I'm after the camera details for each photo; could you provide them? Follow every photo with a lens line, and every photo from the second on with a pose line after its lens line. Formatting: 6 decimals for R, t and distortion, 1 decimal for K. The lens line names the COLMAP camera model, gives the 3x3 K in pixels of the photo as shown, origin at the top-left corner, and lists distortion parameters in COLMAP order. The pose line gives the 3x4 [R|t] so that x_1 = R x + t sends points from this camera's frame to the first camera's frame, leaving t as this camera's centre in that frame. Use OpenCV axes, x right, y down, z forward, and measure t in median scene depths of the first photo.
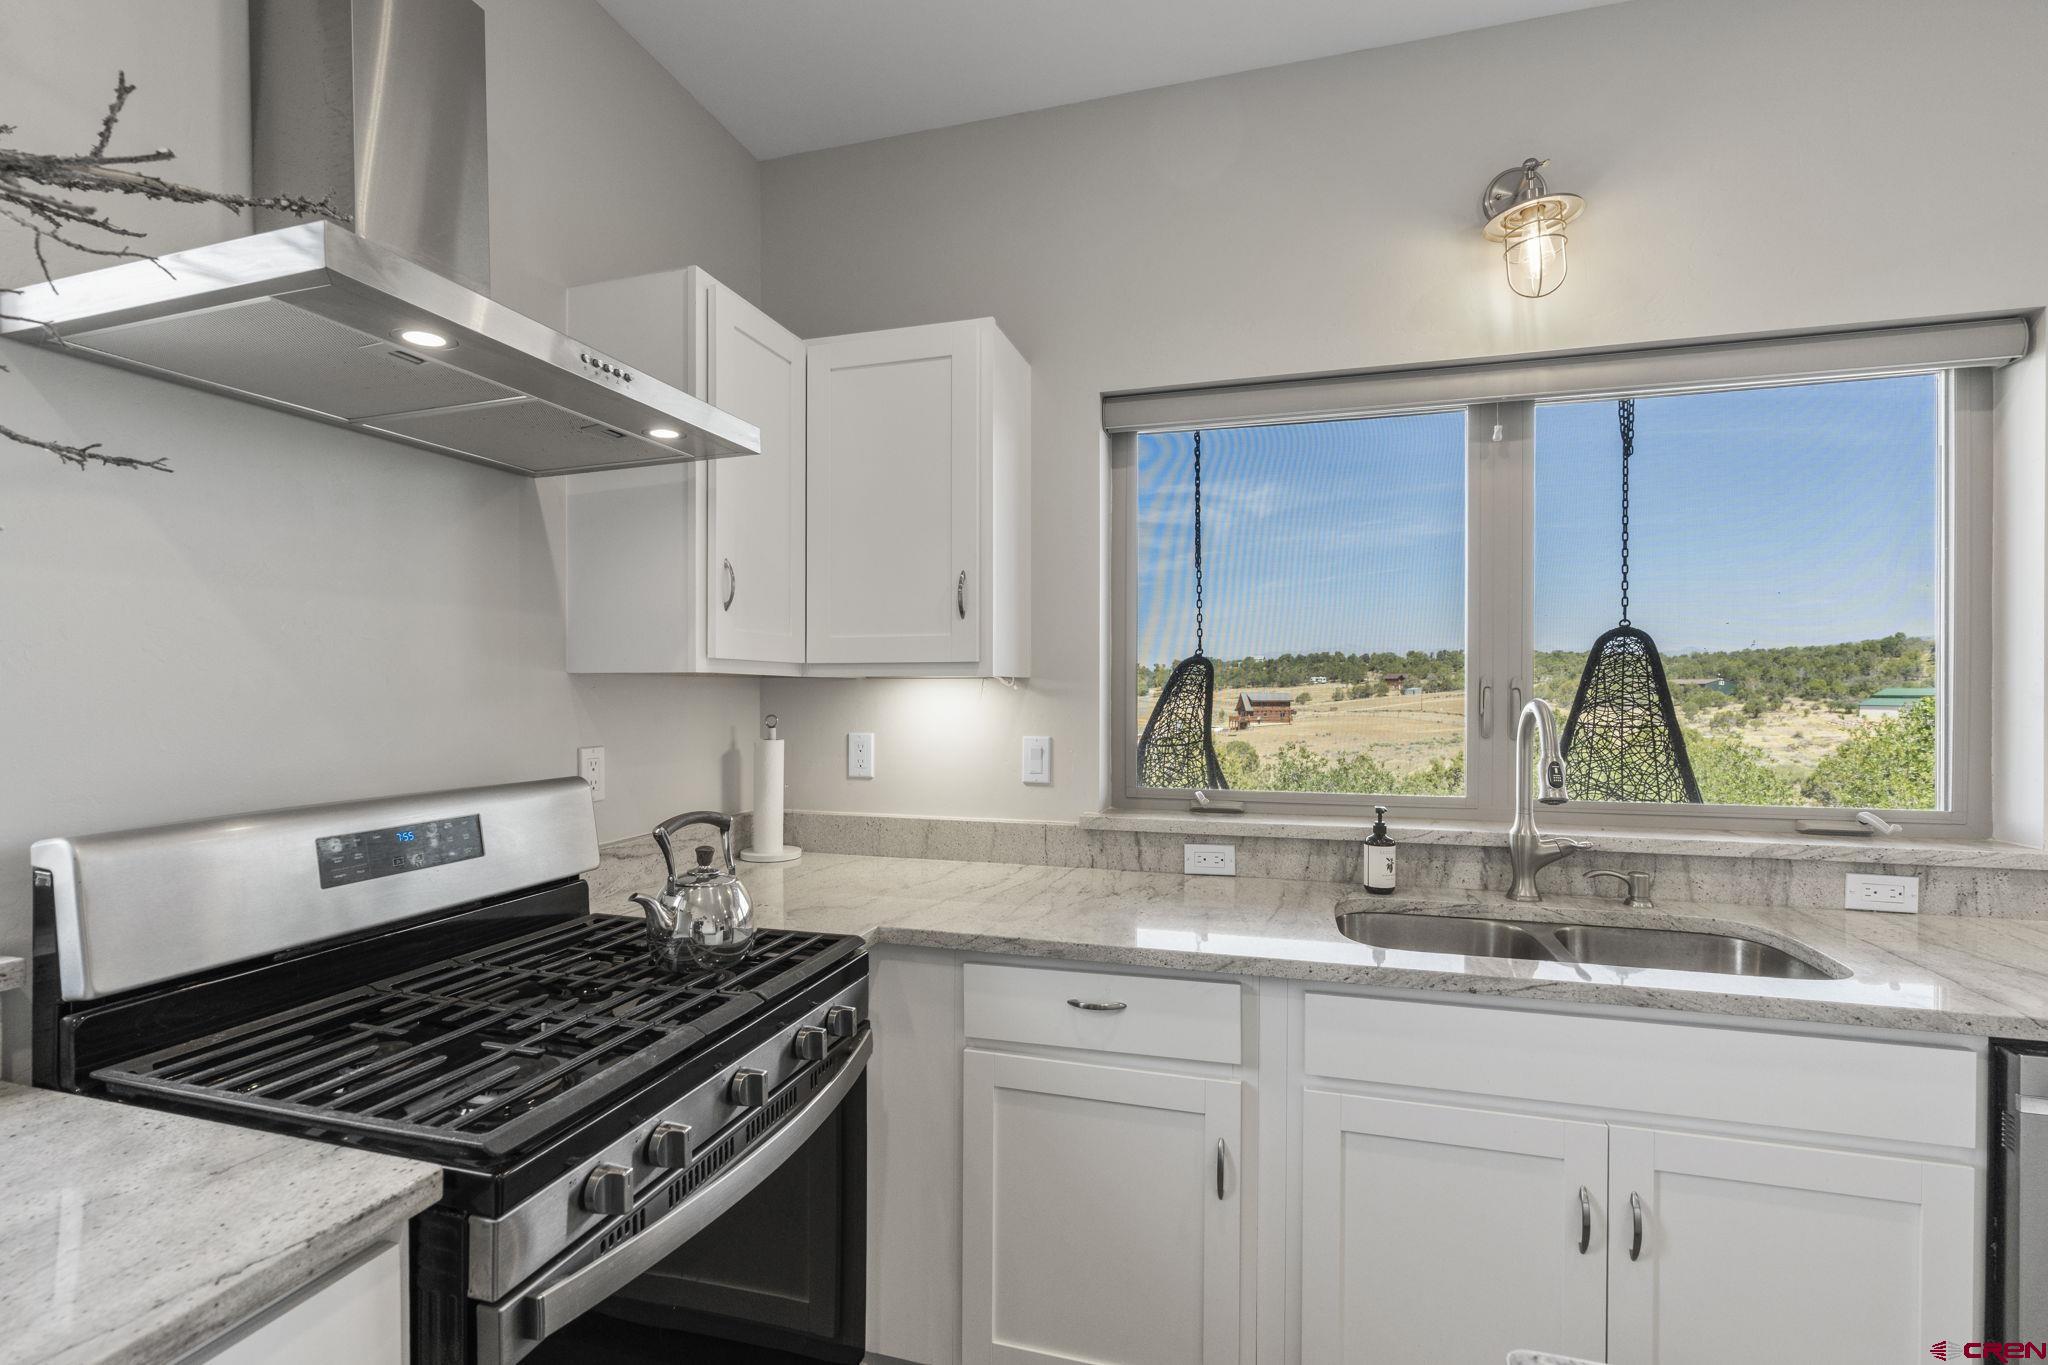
lens RADIAL K [[920.4, 0, 1025.8], [0, 920.4, 688.5], [0, 0, 1]] dist [-0.008442, 0.003905]
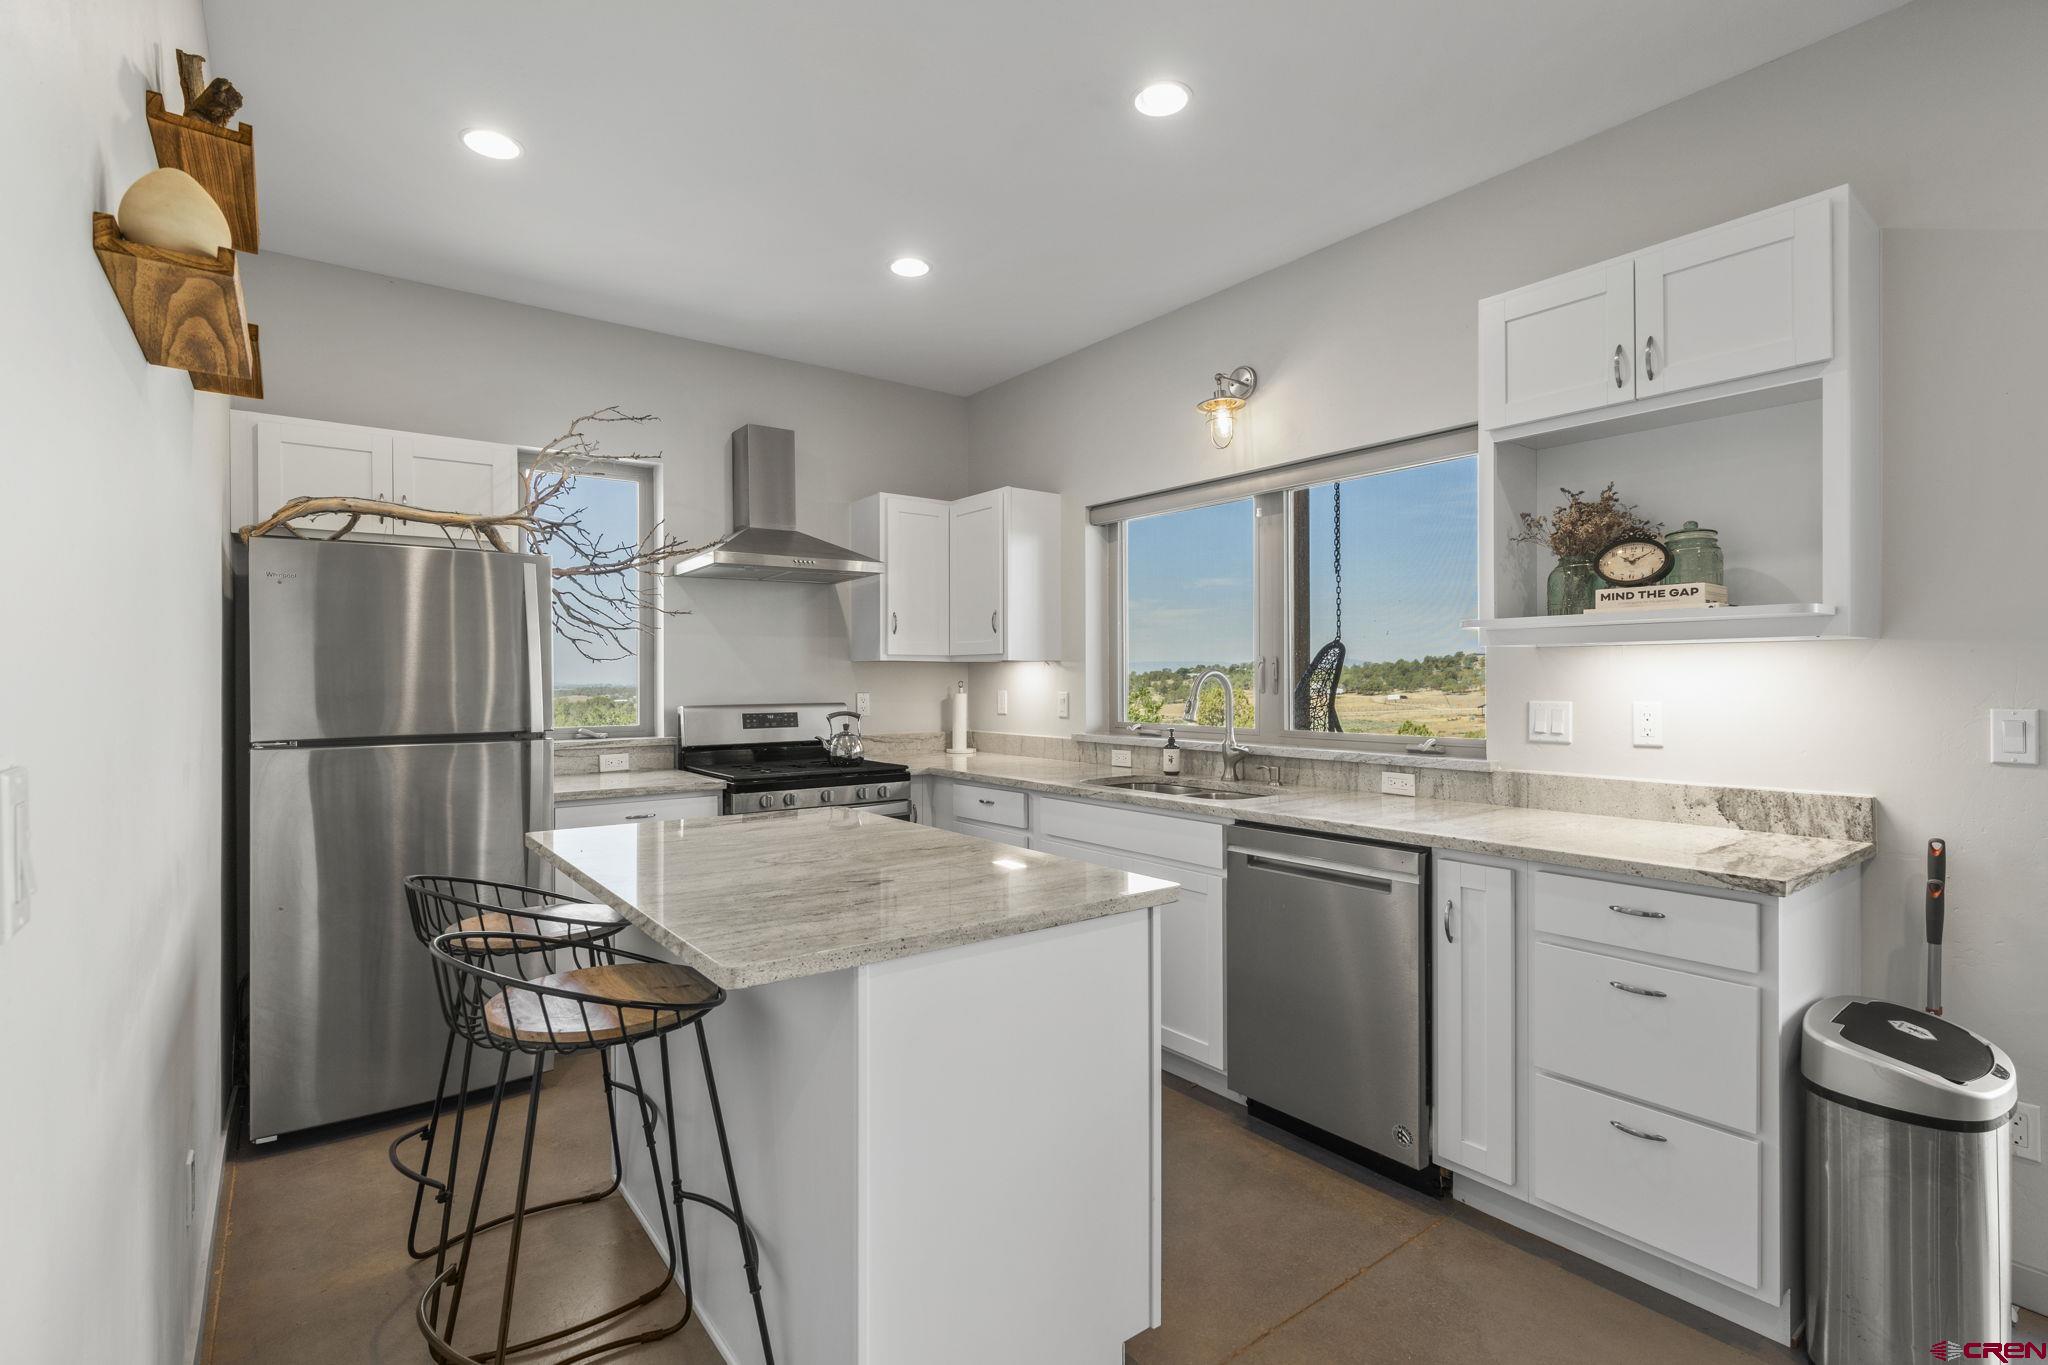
lens RADIAL K [[920.4, 0, 1008.1], [0, 920.4, 672.2], [0, 0, 1]] dist [-0.008442, 0.003905]
pose [[0.810998, -0.006173, -0.585017, 1.099910], [0.004817, 0.999981, -0.003873, 0.019509], [0.585030, 0.000323, 0.811012, -0.632949]]
